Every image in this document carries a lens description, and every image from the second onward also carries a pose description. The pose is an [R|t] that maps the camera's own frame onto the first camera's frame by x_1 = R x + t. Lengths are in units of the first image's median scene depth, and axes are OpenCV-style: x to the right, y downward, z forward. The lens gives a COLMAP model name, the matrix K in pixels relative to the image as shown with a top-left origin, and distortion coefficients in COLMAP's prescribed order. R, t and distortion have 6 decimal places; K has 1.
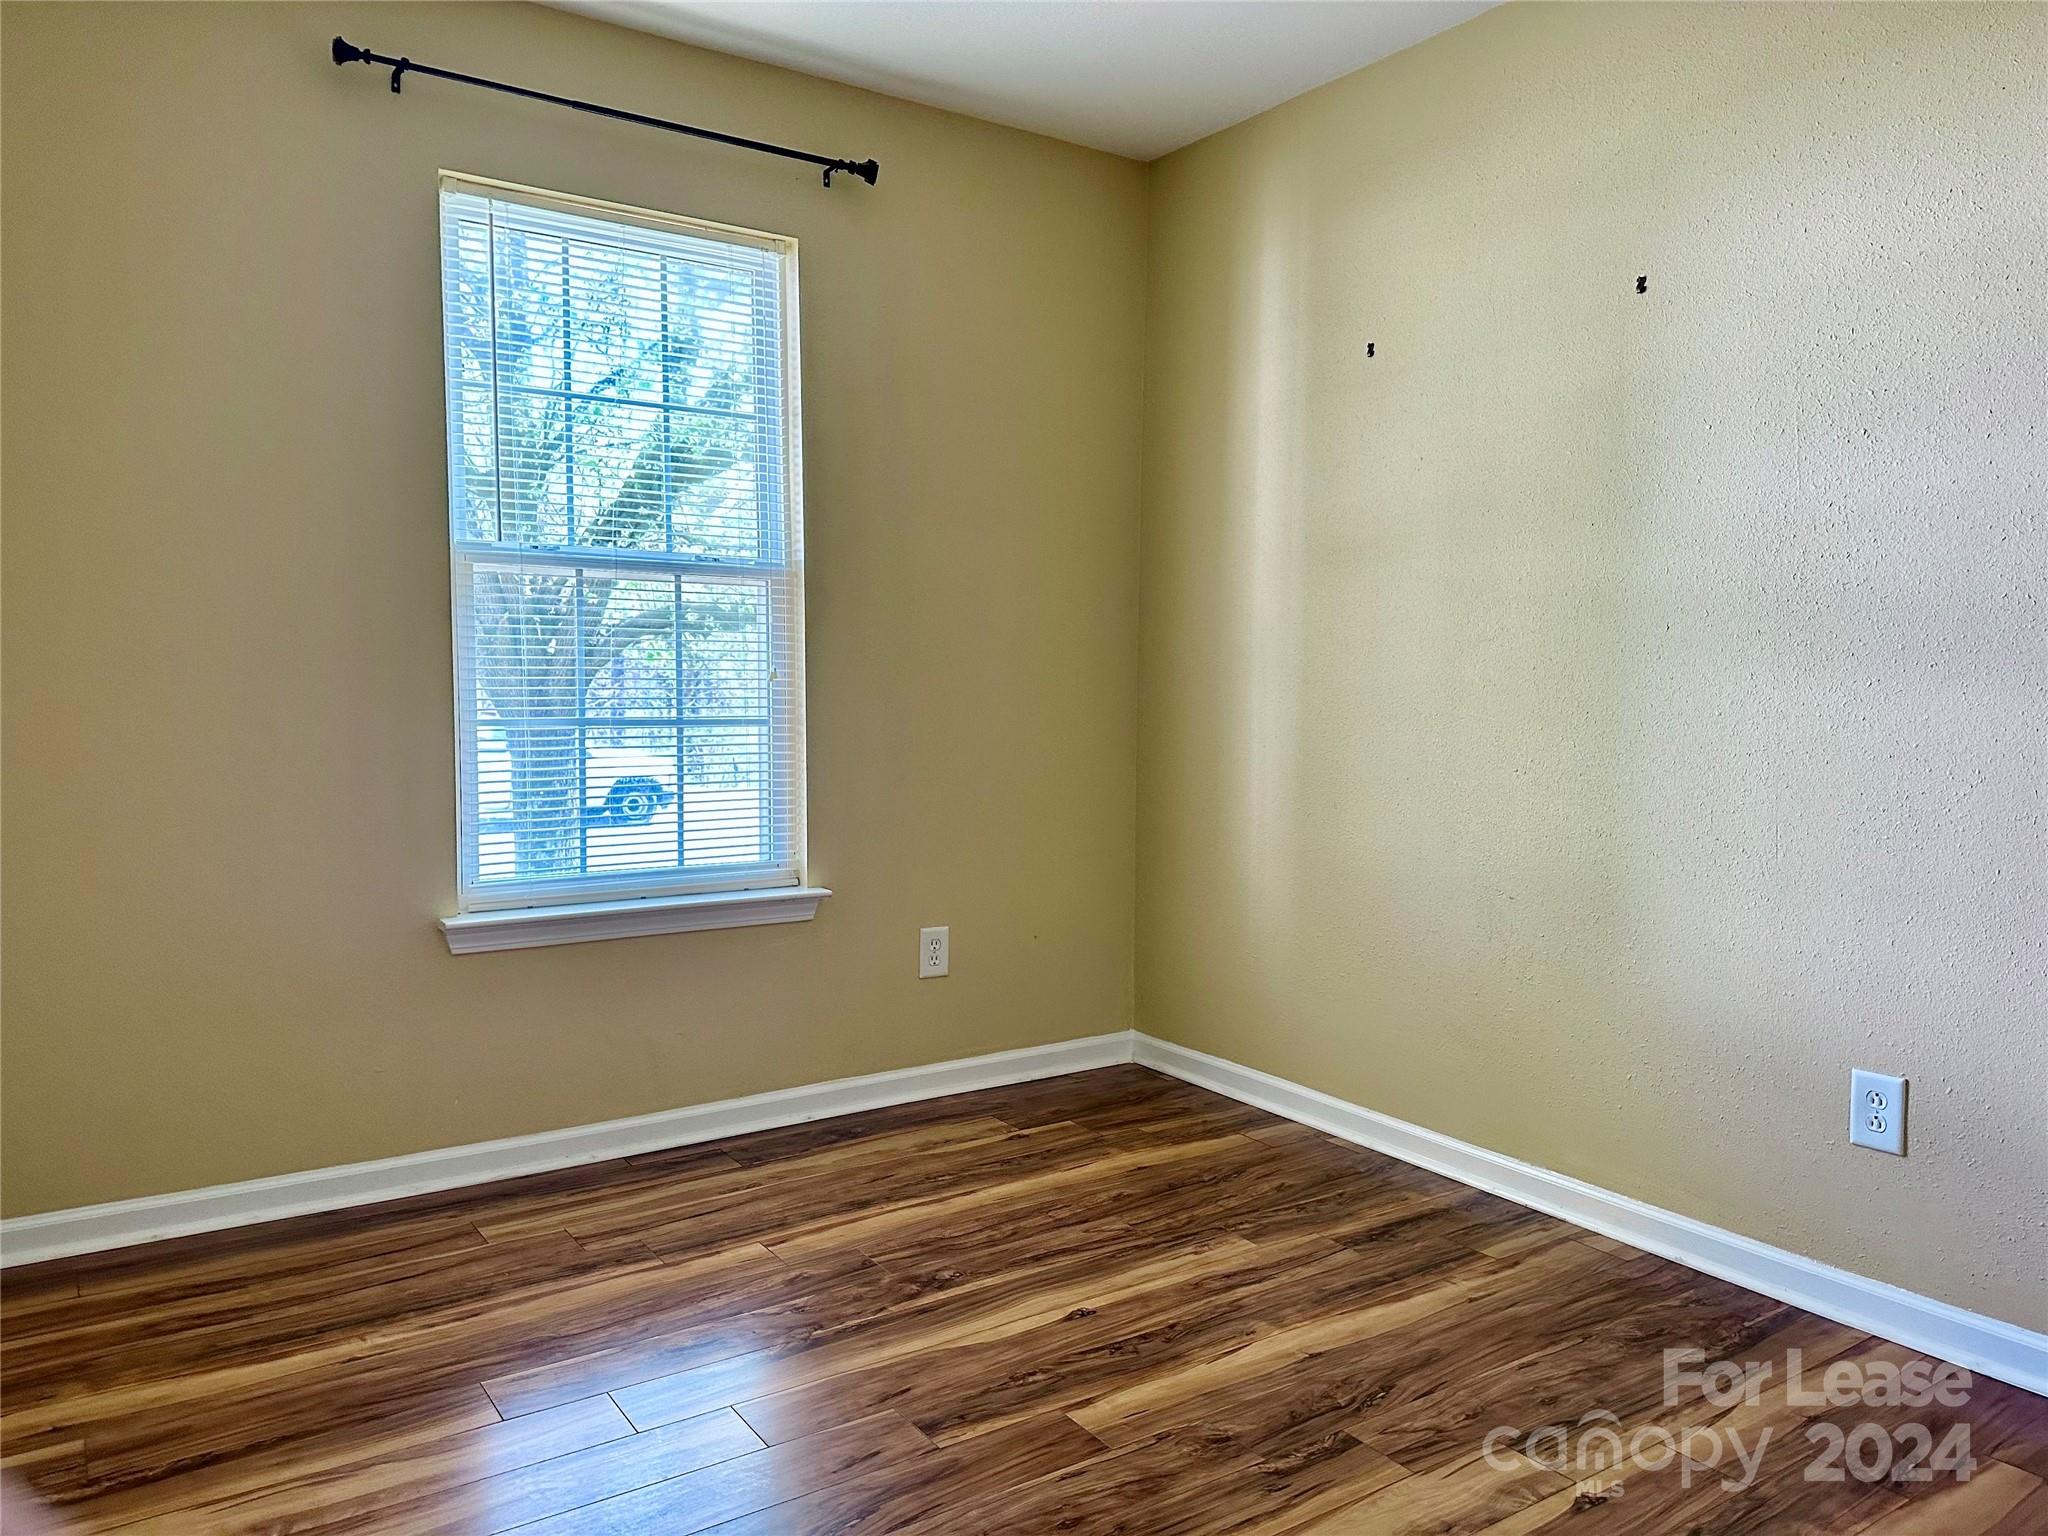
lens RADIAL K [[1440.8, 0, 1021.5], [0, 1440.8, 758.7], [0, 0, 1]] dist [0.115208, -0.165267]
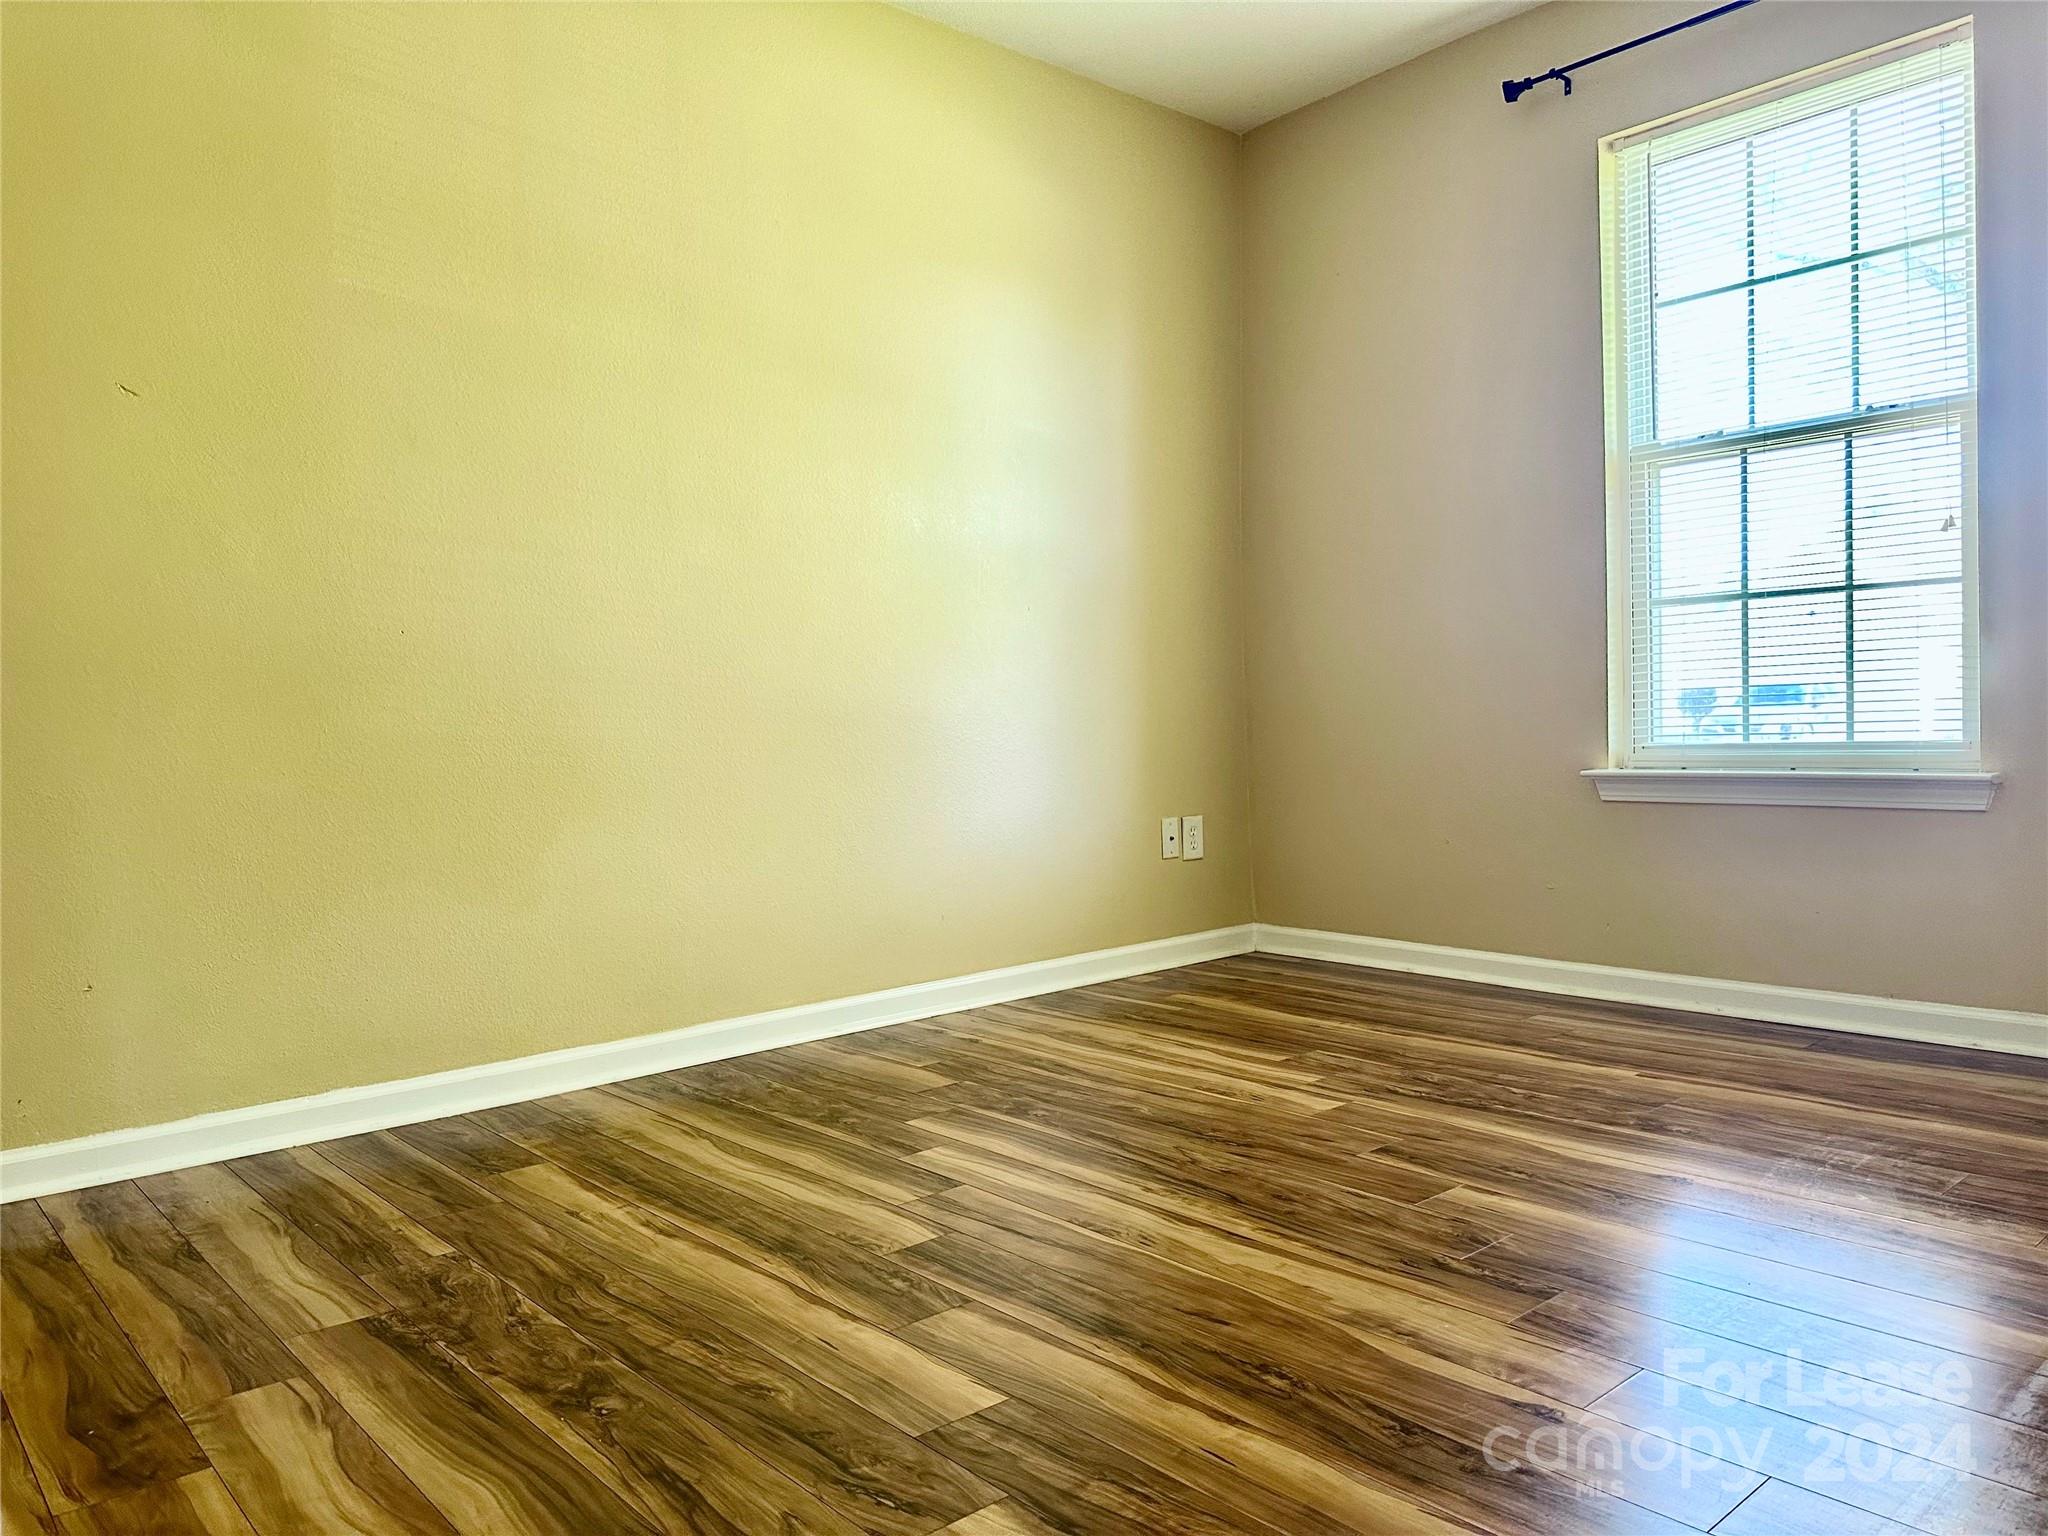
lens RADIAL K [[1440.8, 0, 1021.5], [0, 1440.8, 758.7], [0, 0, 1]] dist [0.115208, -0.165267]
pose [[0.105904, 0.011896, -0.994305, 0.982304], [-0.016731, 0.999808, 0.010180, 0.128666], [0.994236, 0.015557, 0.106083, 0.544592]]
